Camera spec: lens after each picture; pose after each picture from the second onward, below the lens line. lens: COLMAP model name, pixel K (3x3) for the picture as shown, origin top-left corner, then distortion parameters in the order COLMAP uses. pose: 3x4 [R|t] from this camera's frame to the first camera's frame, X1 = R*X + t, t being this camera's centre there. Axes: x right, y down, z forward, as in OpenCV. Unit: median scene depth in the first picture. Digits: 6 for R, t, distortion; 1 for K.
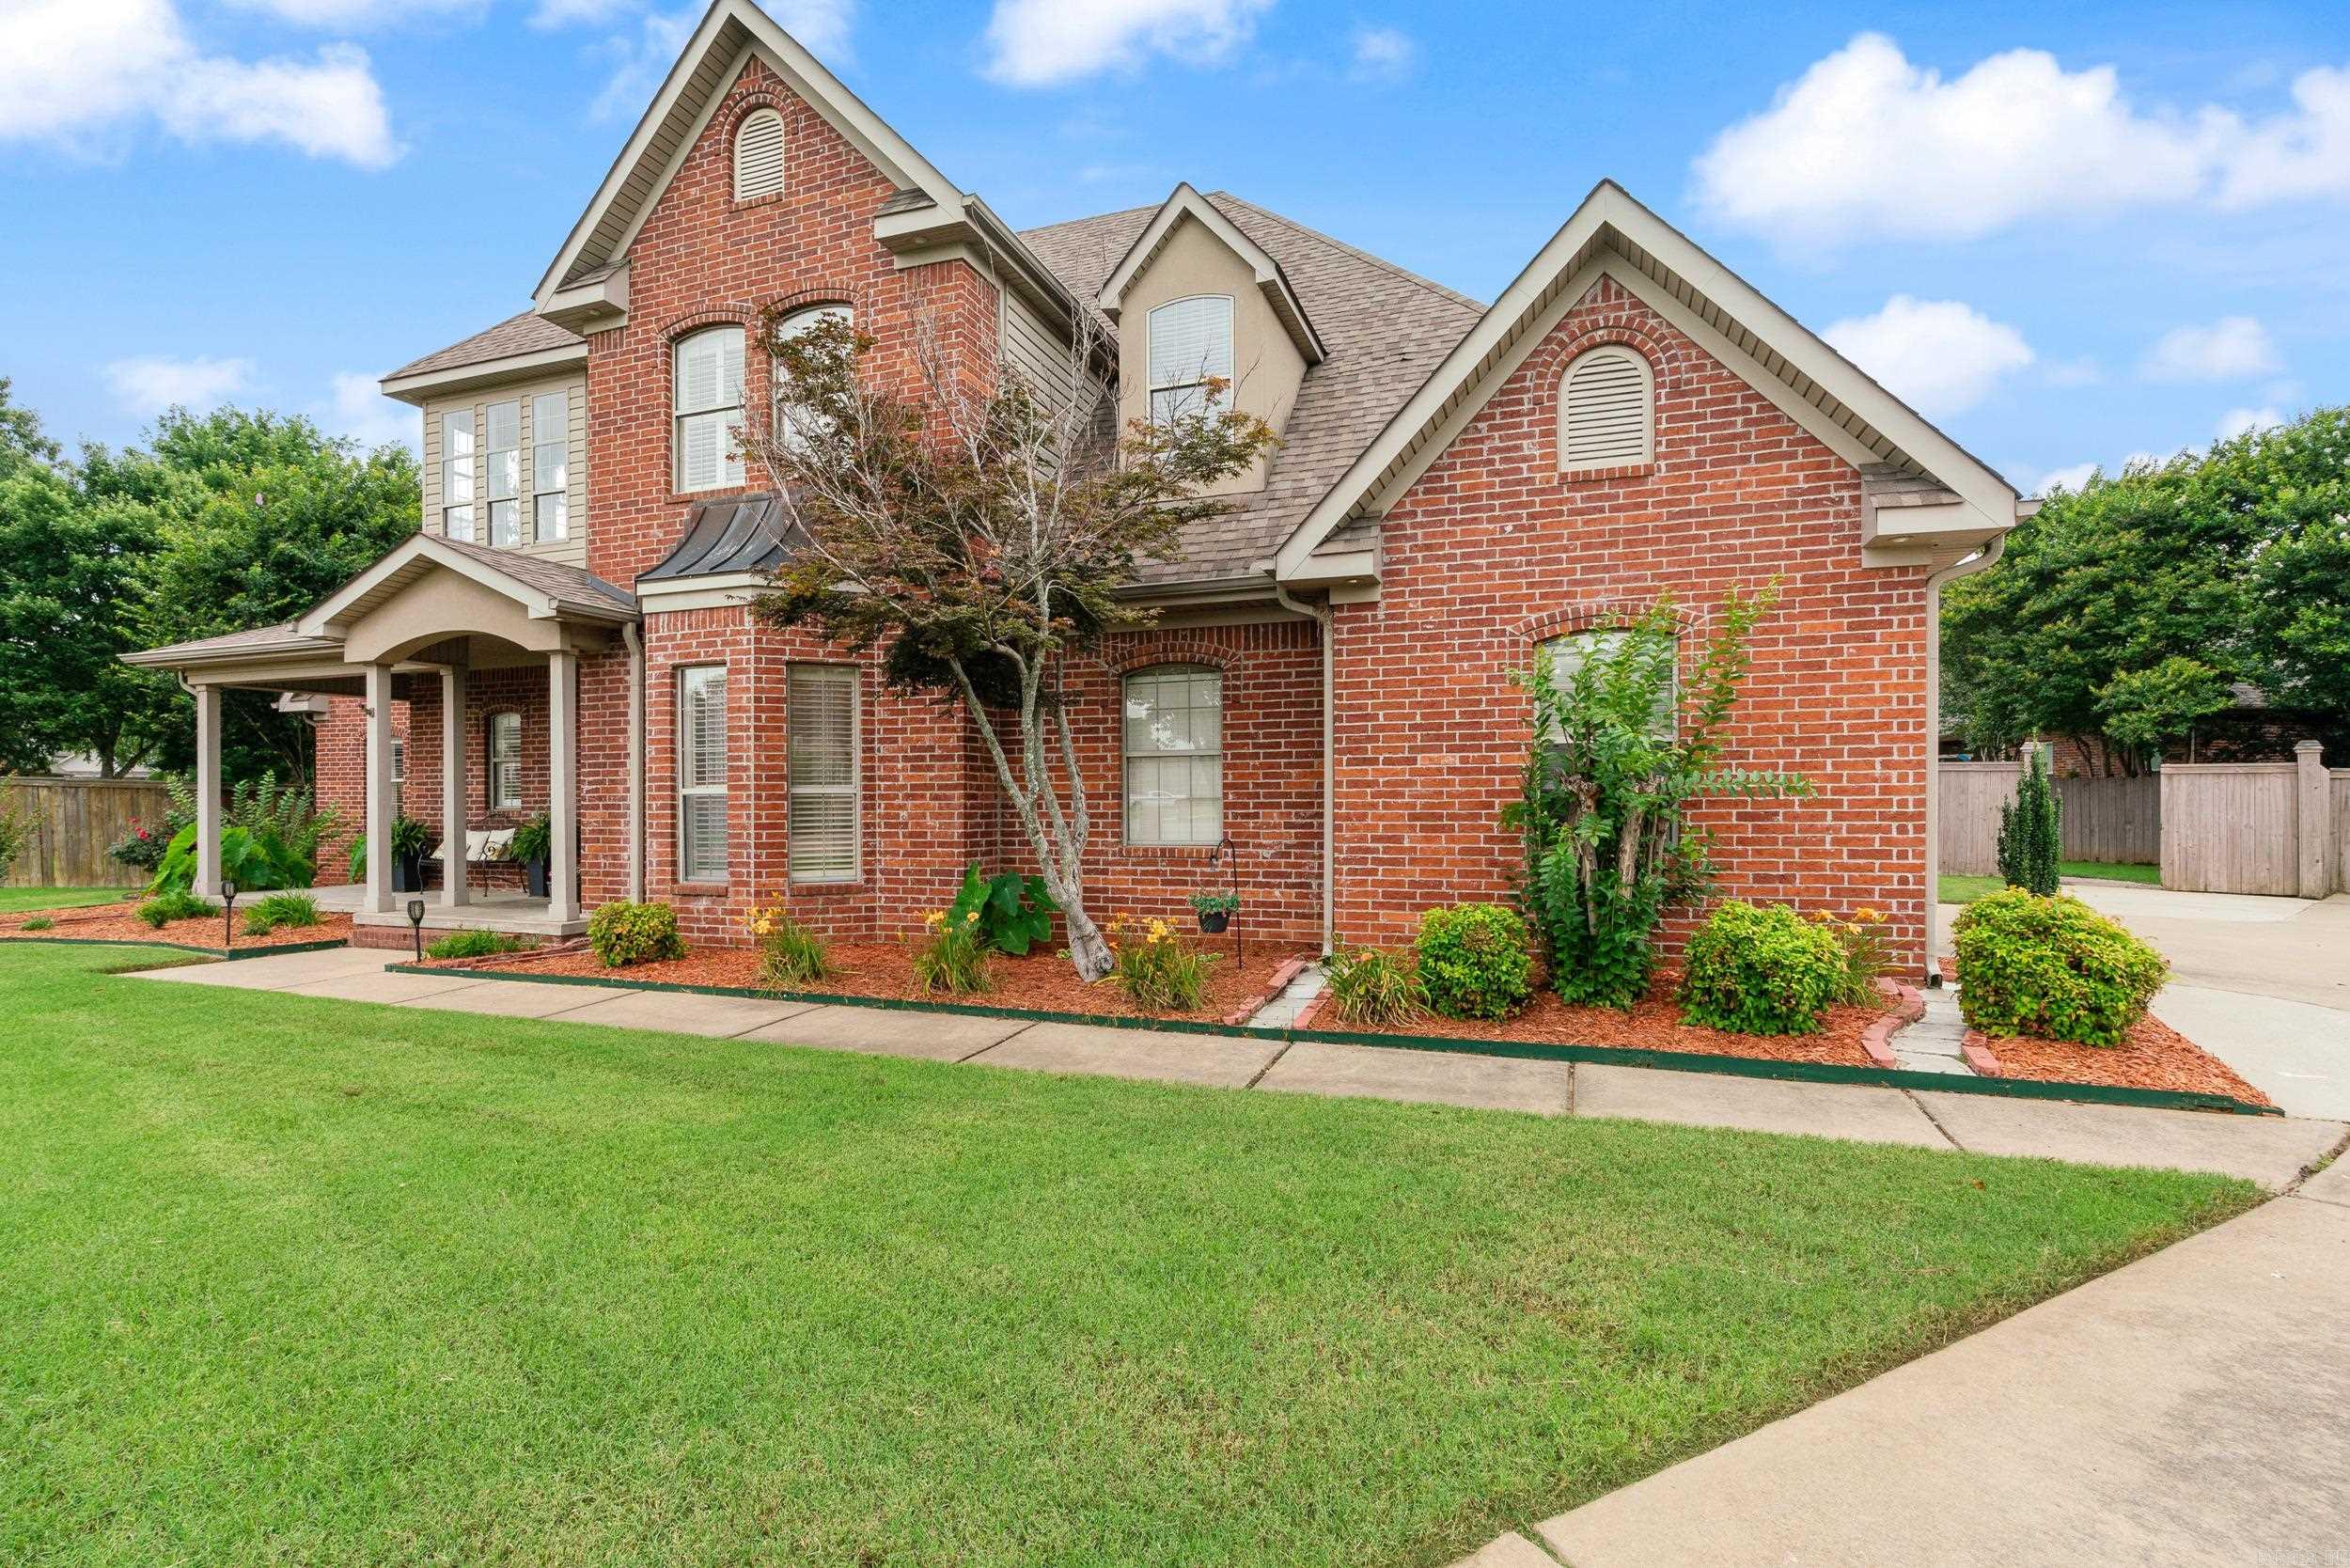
lens RADIAL K [[1079.7, 0, 1171.4], [0, 1079.7, 806.6], [0, 0, 1]] dist [-0.000164, 0.000193]
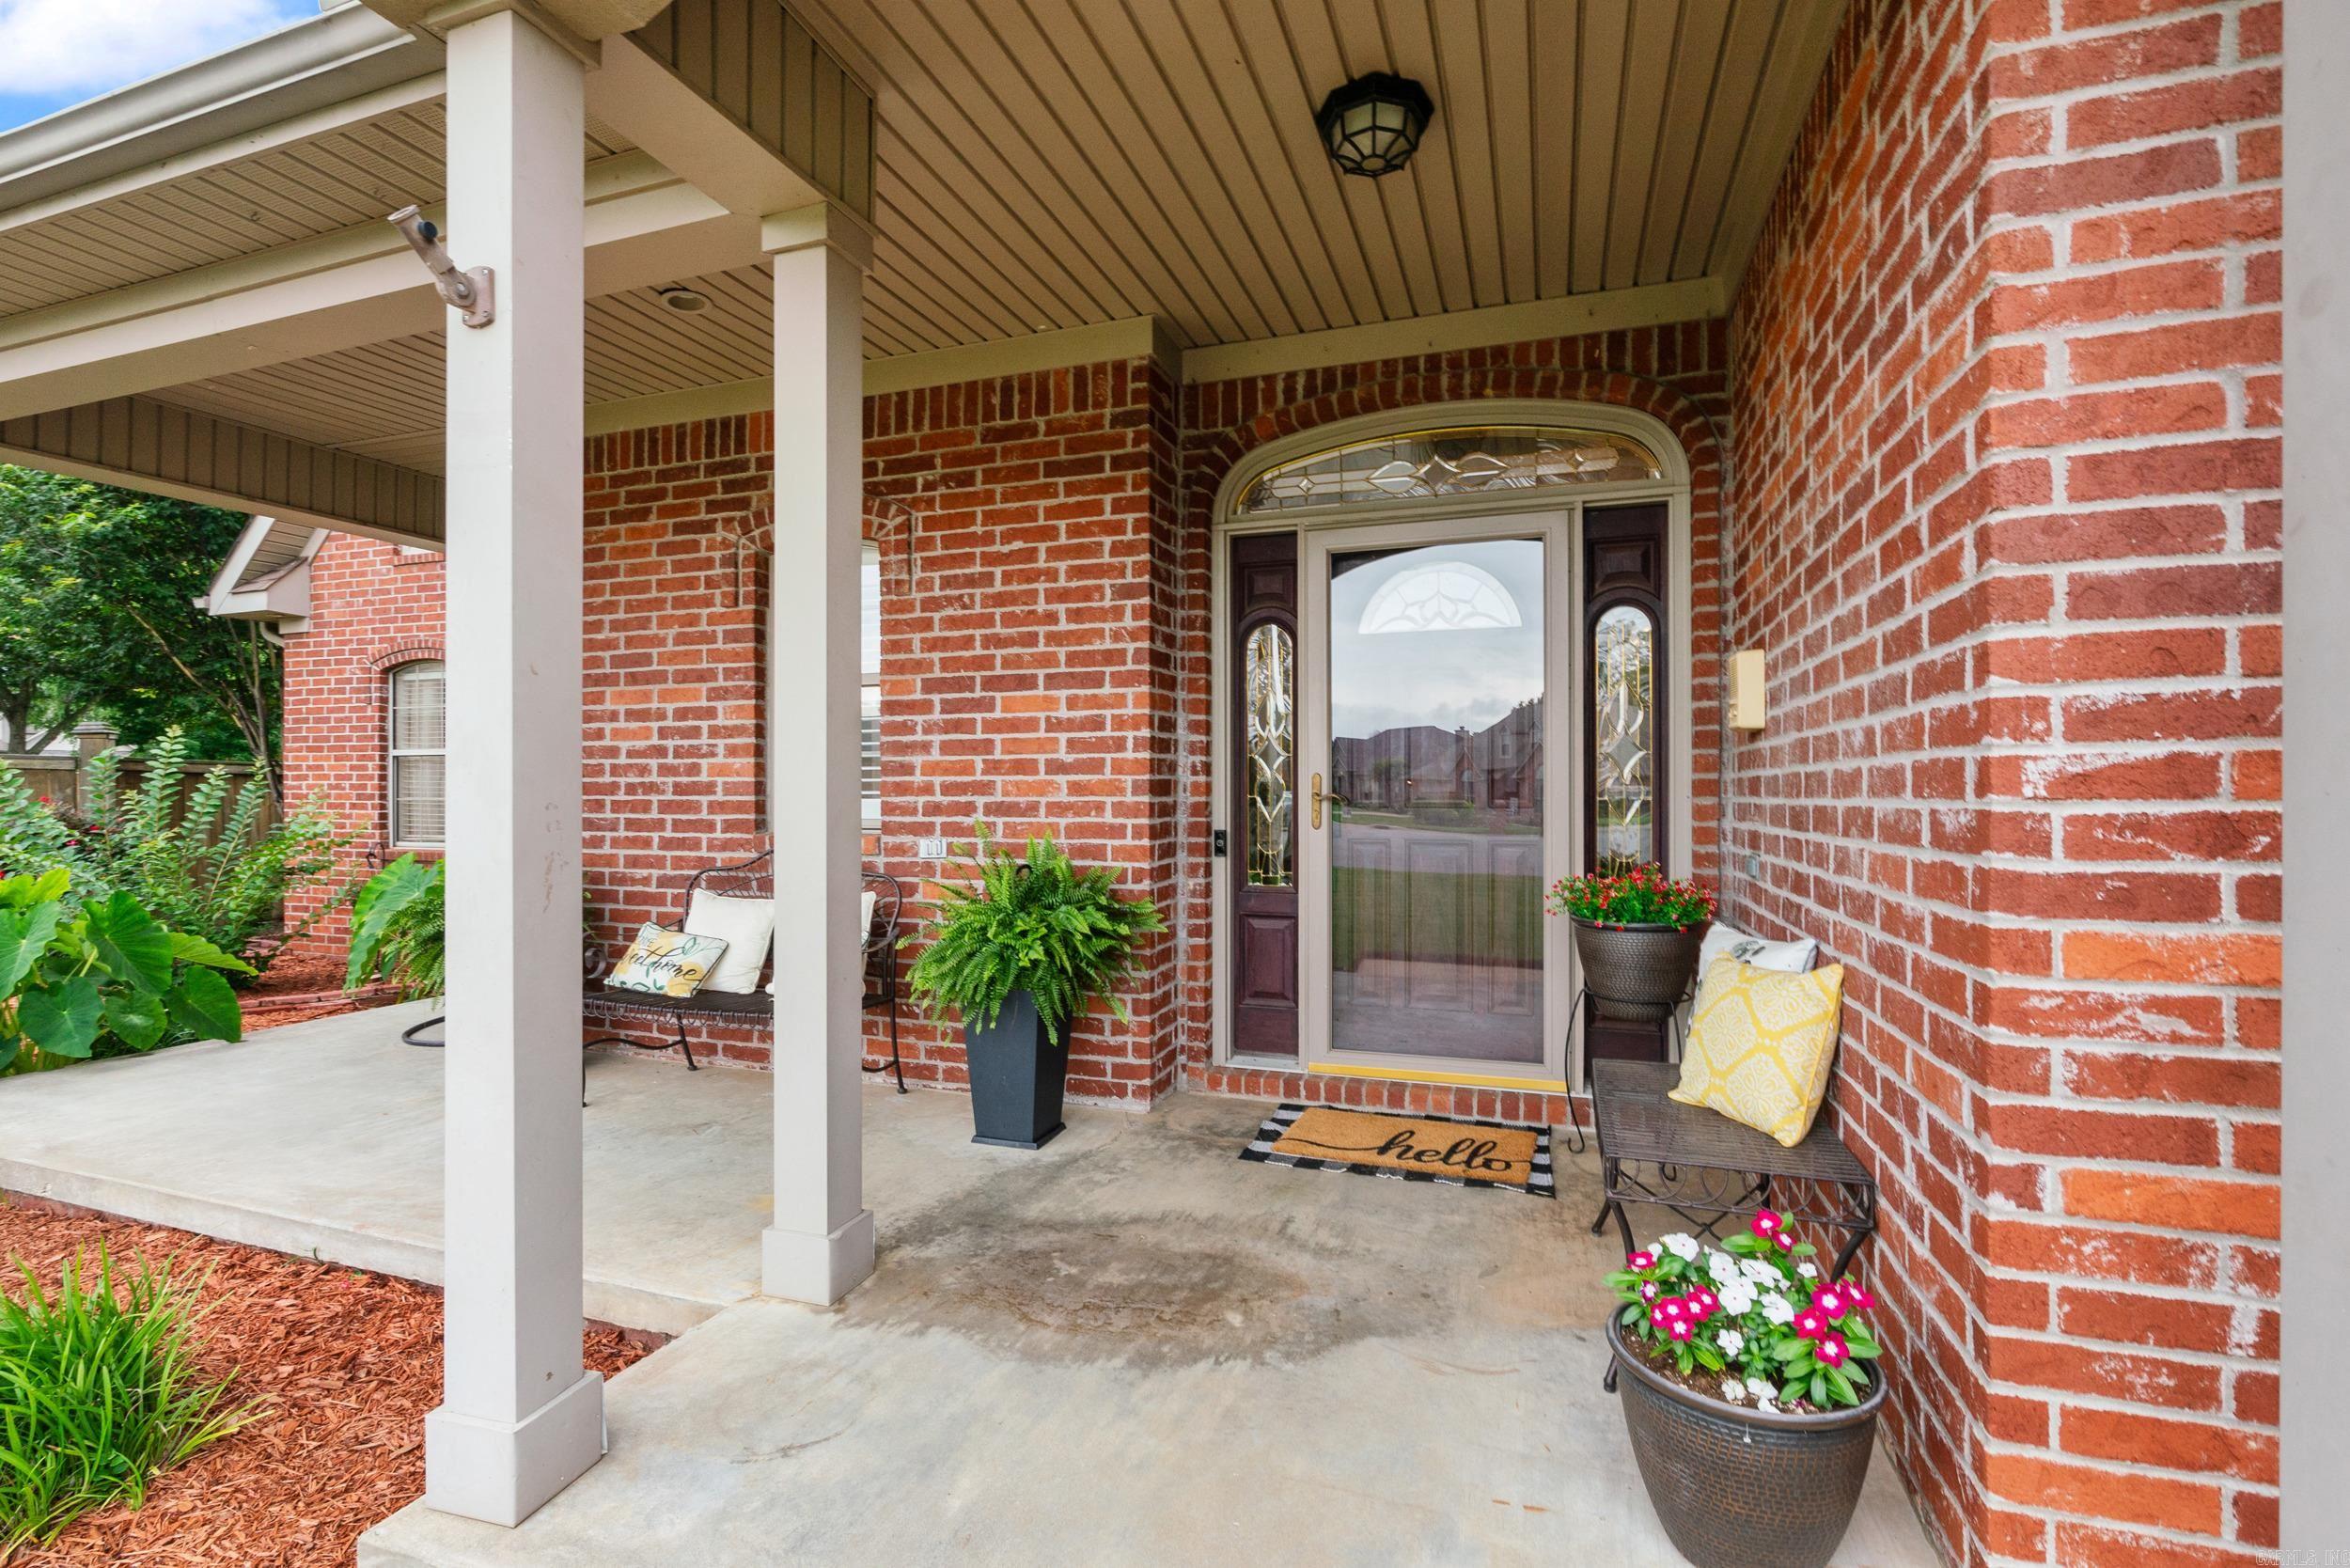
lens RADIAL K [[1079.7, 0, 1176.7], [0, 1079.7, 786.5], [0, 0, 1]] dist [-0.000164, 0.000193]
pose [[0.999988, 0.002752, 0.004105, -0.664027], [-0.002737, 0.999990, -0.003523, -0.013072], [-0.004114, 0.003512, 0.999985, 0.869851]]
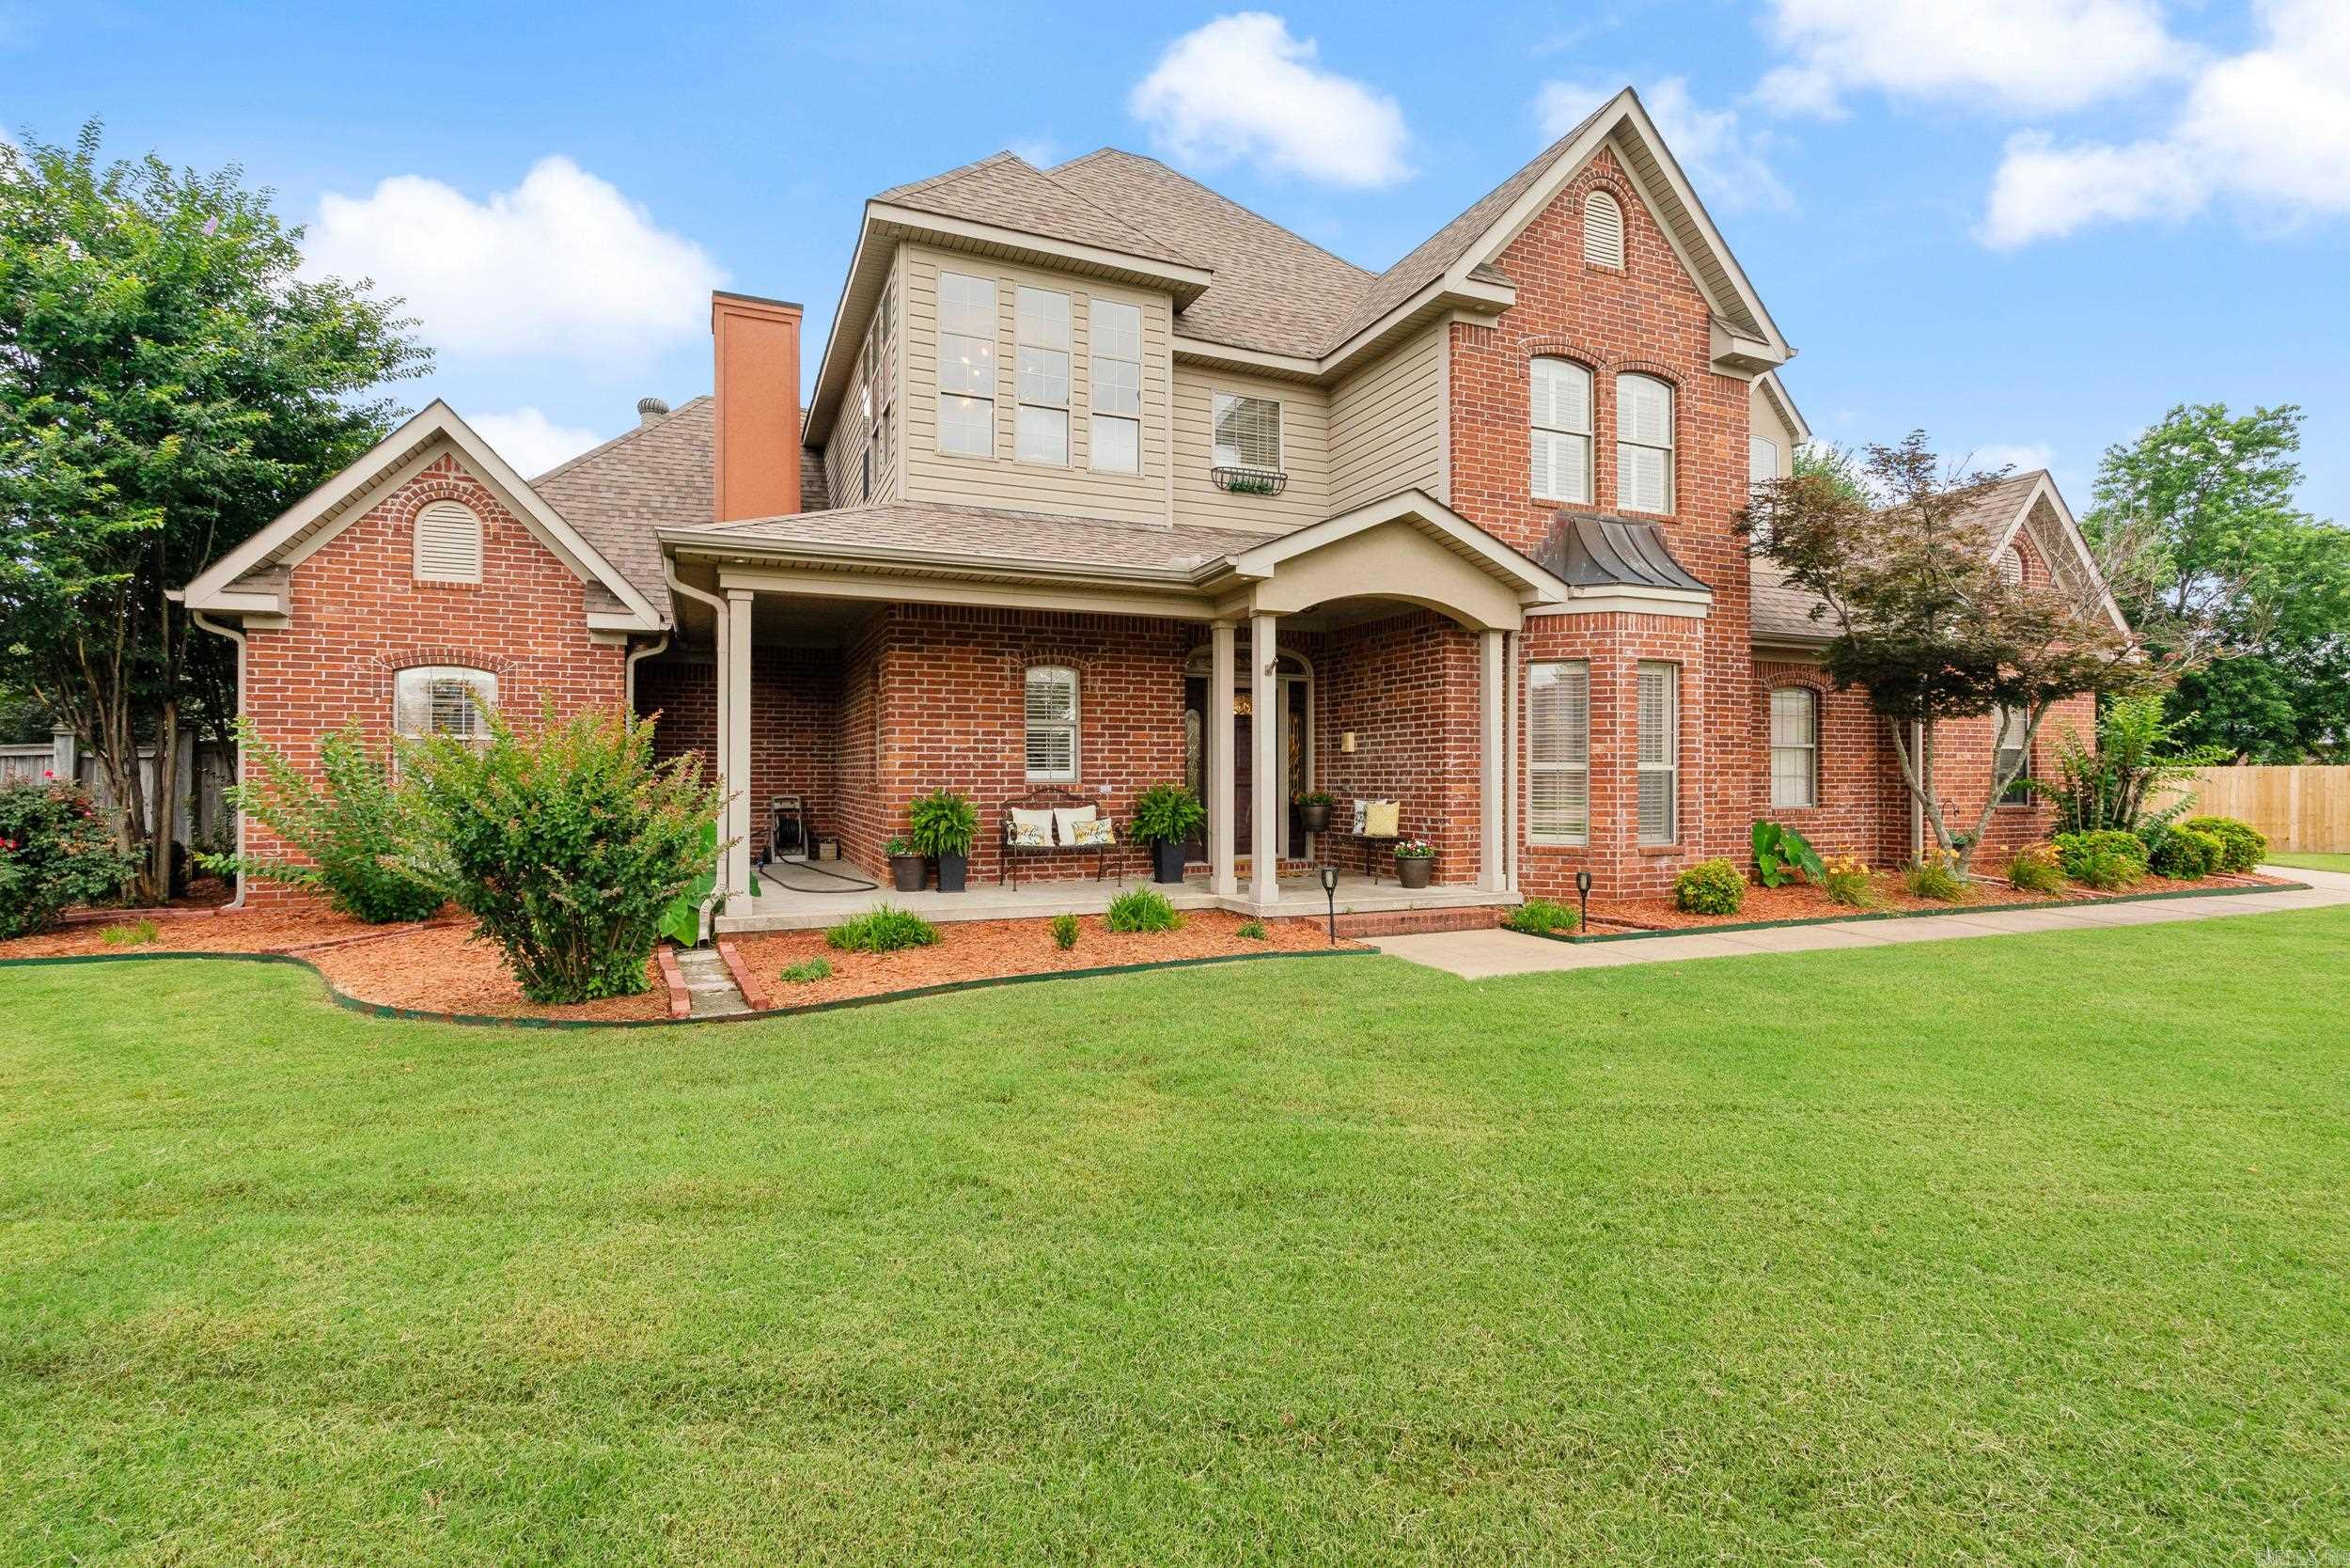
lens RADIAL K [[1079.7, 0, 1170.5], [0, 1079.7, 760.9], [0, 0, 1]] dist [-0.000164, 0.000193]
pose [[0.726383, 0.013083, 0.687166, -1.452871], [-0.001909, 0.999853, -0.017019, -0.000548], [-0.687287, 0.011050, 0.726302, 0.447591]]
